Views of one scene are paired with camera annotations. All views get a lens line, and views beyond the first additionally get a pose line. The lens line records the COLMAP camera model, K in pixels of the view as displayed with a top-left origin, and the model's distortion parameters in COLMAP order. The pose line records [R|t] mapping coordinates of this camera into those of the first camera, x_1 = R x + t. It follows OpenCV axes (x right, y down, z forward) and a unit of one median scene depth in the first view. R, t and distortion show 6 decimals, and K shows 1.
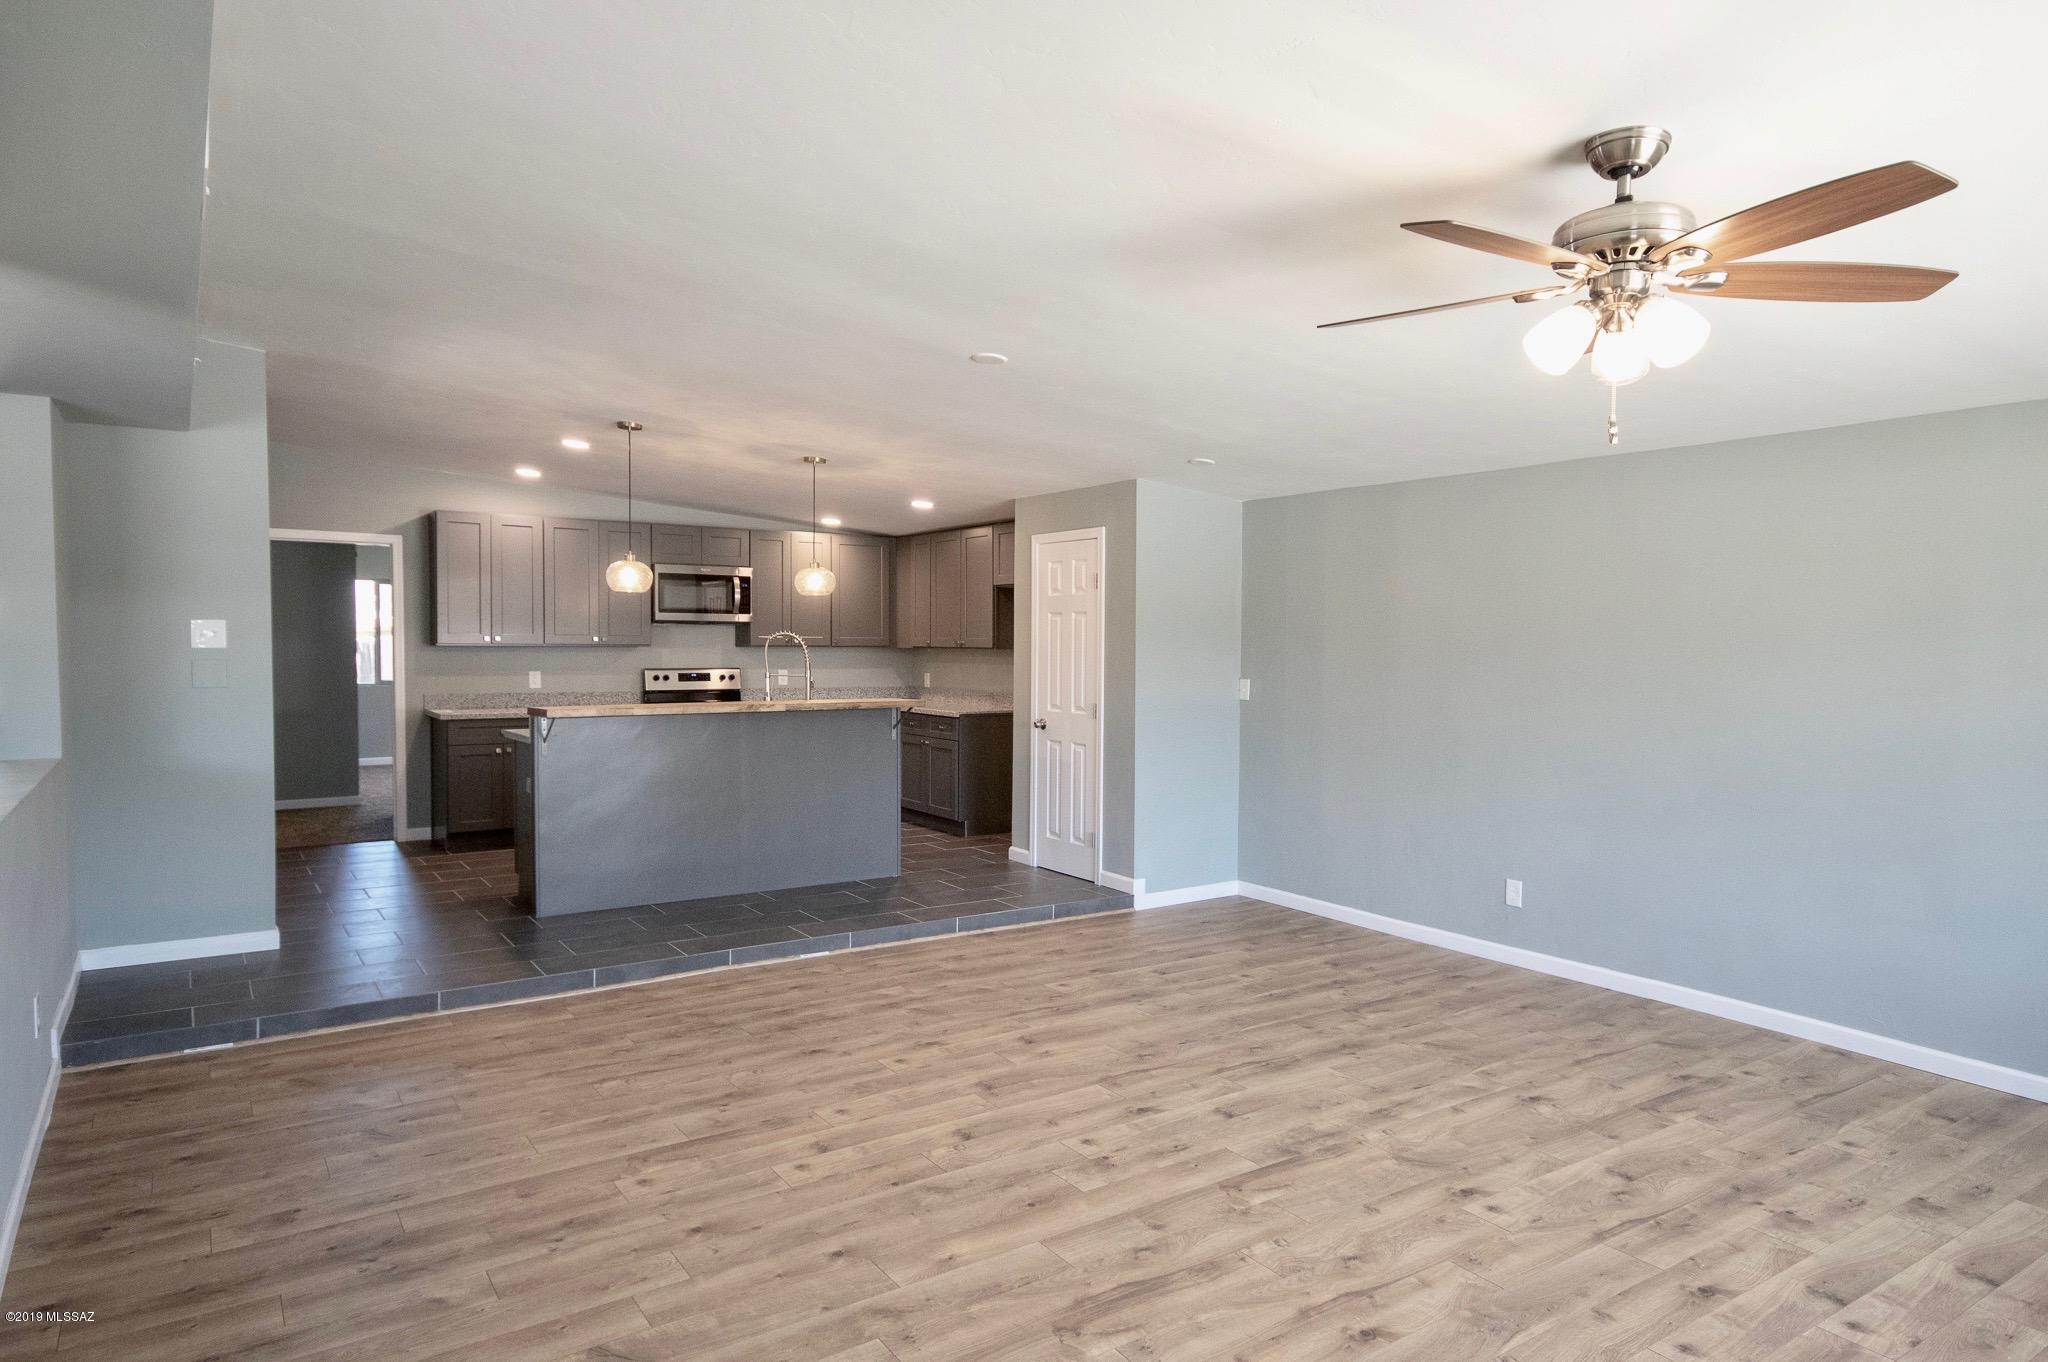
lens RADIAL K [[1222.2, 0, 1029.4], [0, 1222.2, 683.1], [0, 0, 1]] dist [0.016962, 0.009738]
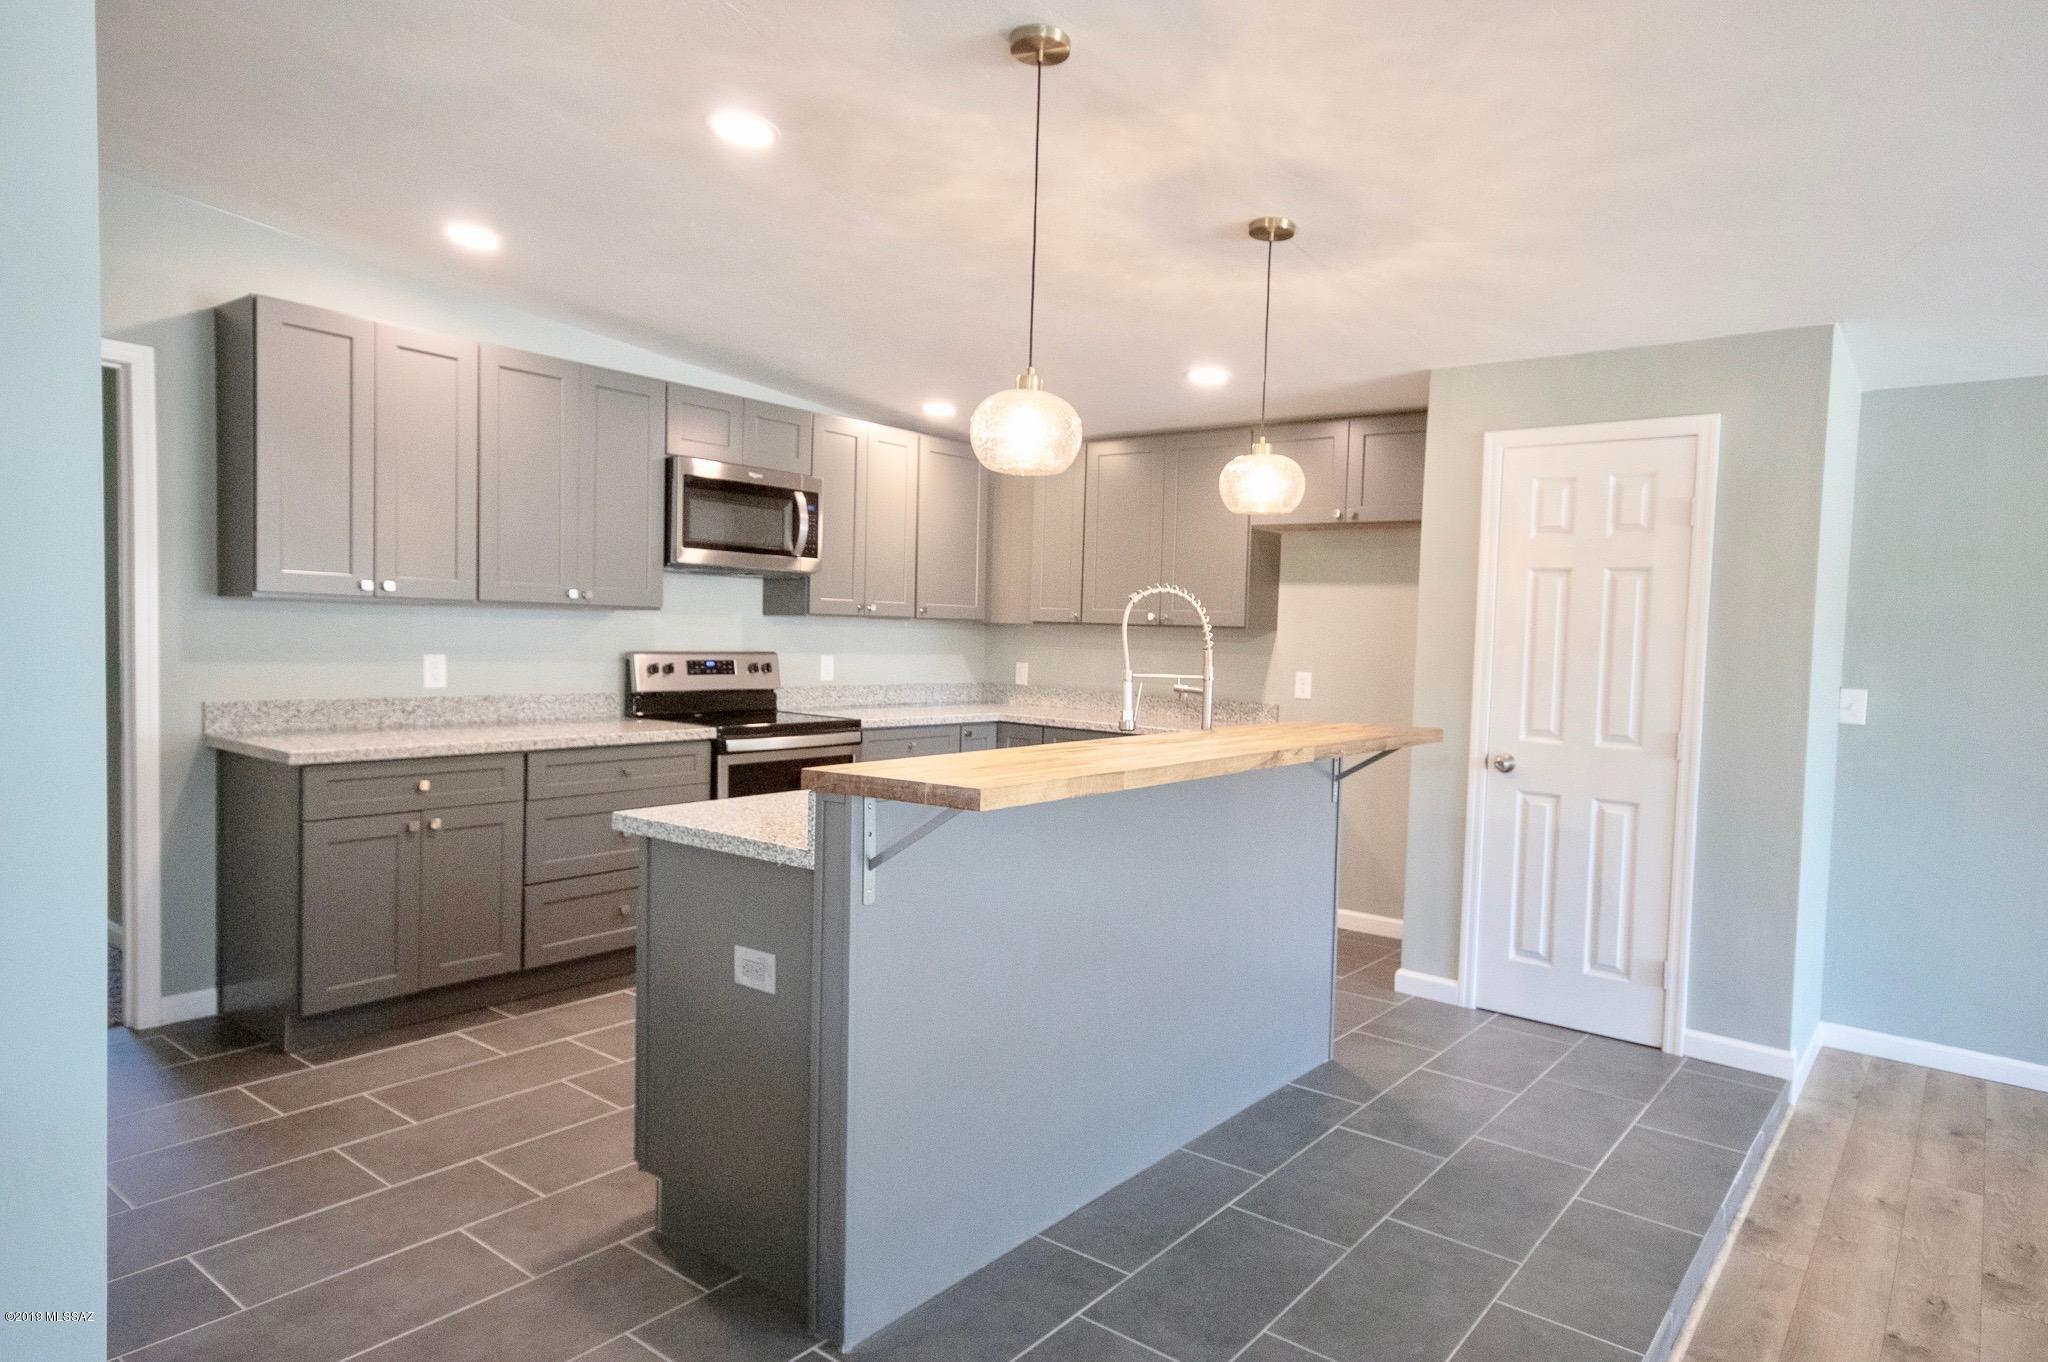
lens RADIAL K [[1222.2, 0, 1034.7], [0, 1222.2, 691.6], [0, 0, 1]] dist [0.016962, 0.009738]
pose [[0.953677, 0.005447, 0.300783, -0.512277], [-0.012853, 0.999661, 0.022650, -0.014441], [-0.300558, -0.025466, 0.953424, 0.712829]]
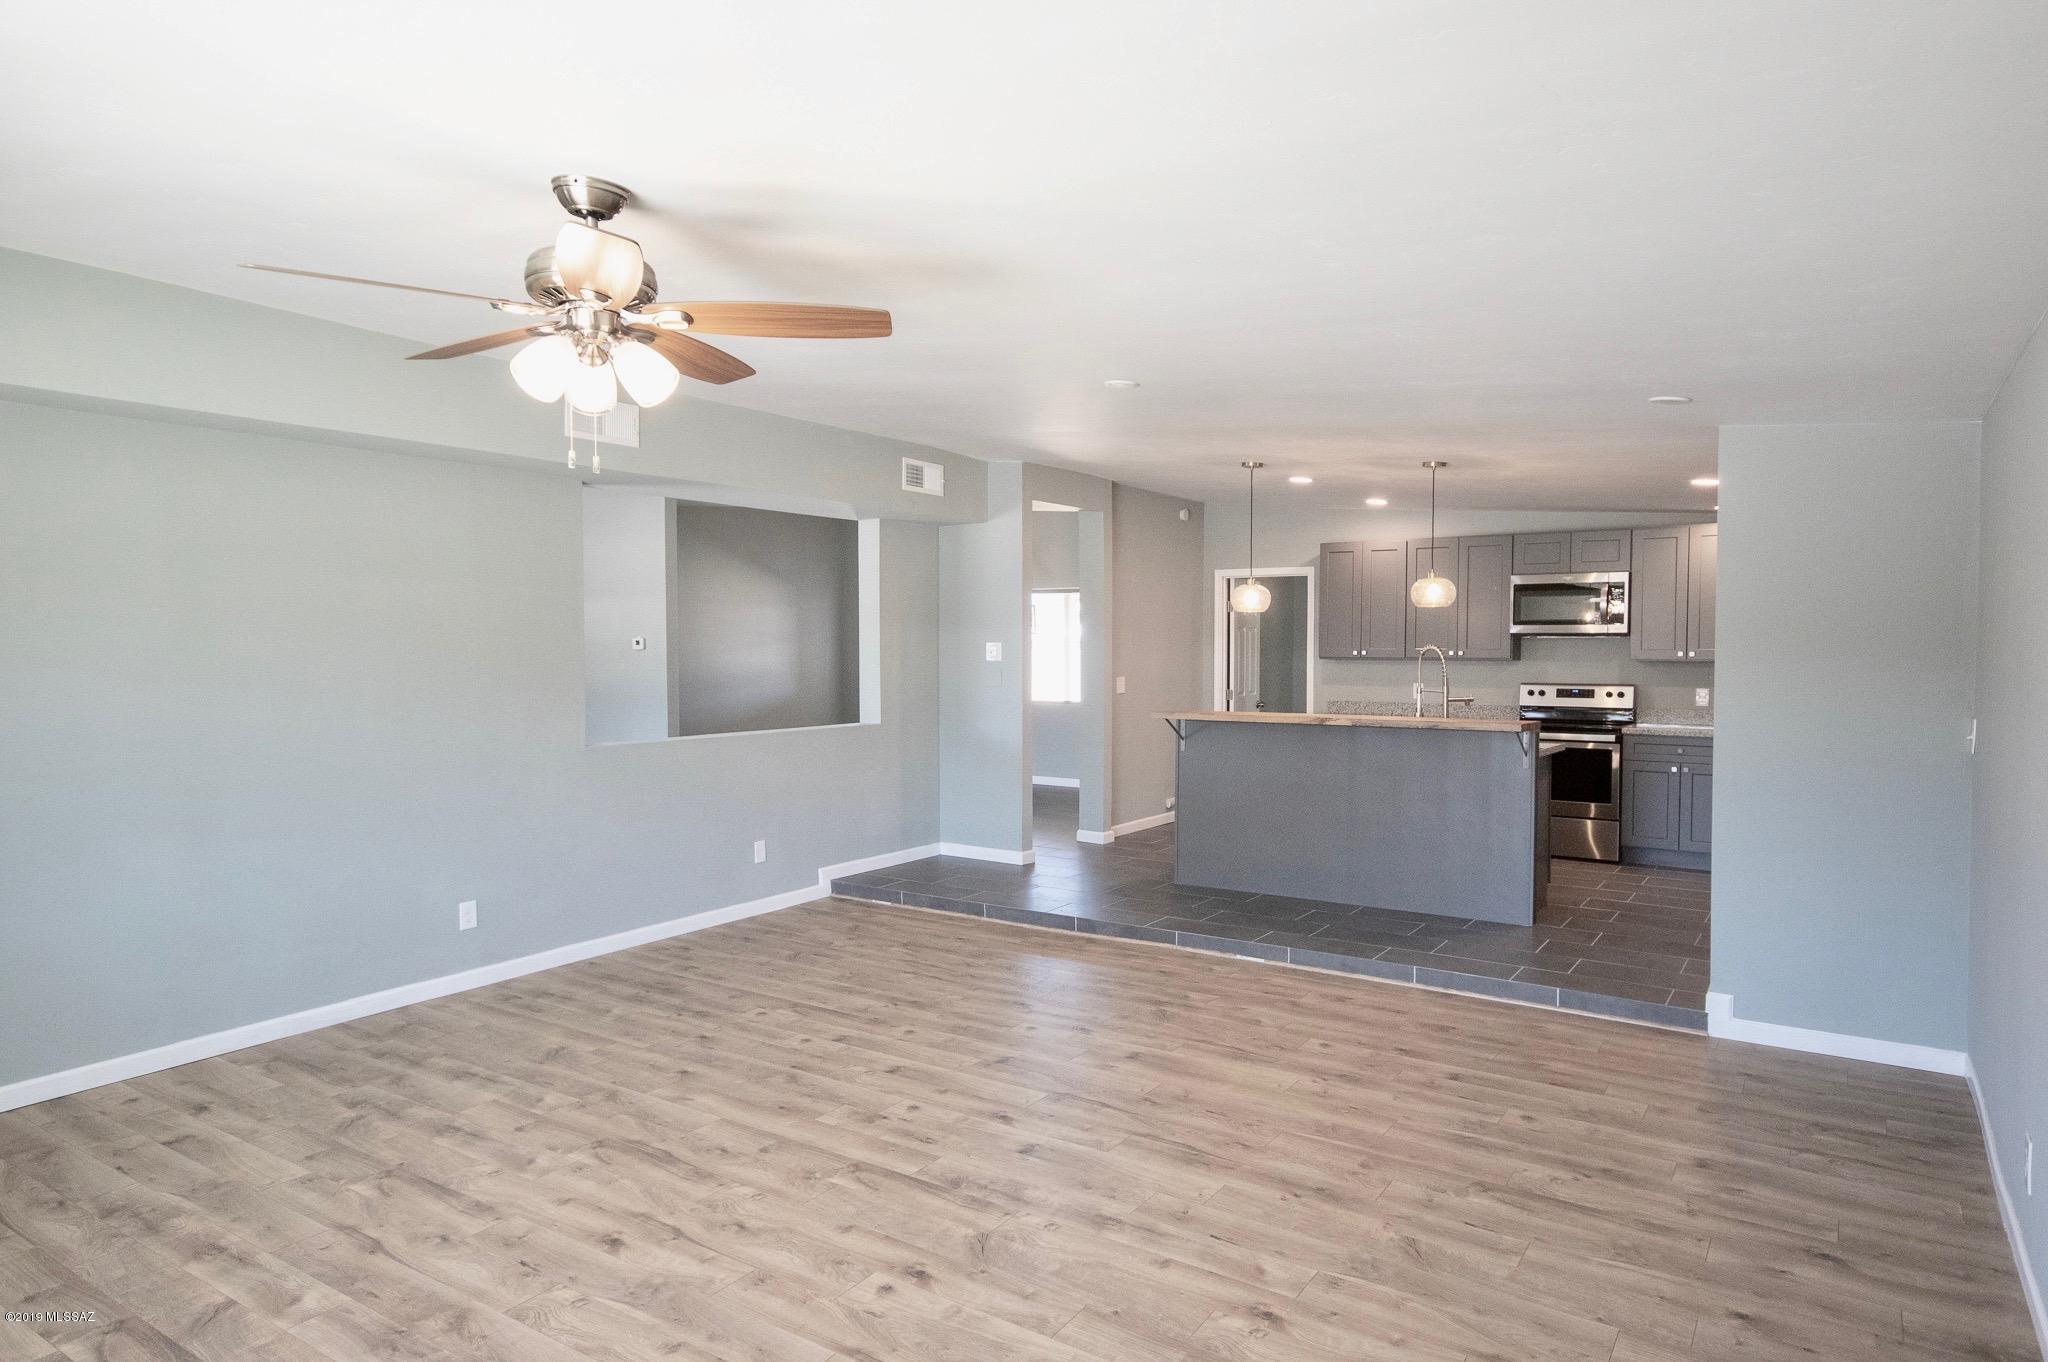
lens RADIAL K [[1222.2, 0, 1013.4], [0, 1222.2, 686.8], [0, 0, 1]] dist [0.016962, 0.009738]
pose [[0.365554, 0.023565, -0.930492, 0.740836], [-0.029398, 0.999473, 0.013763, -0.017165], [0.930326, 0.022324, 0.366054, 0.447735]]
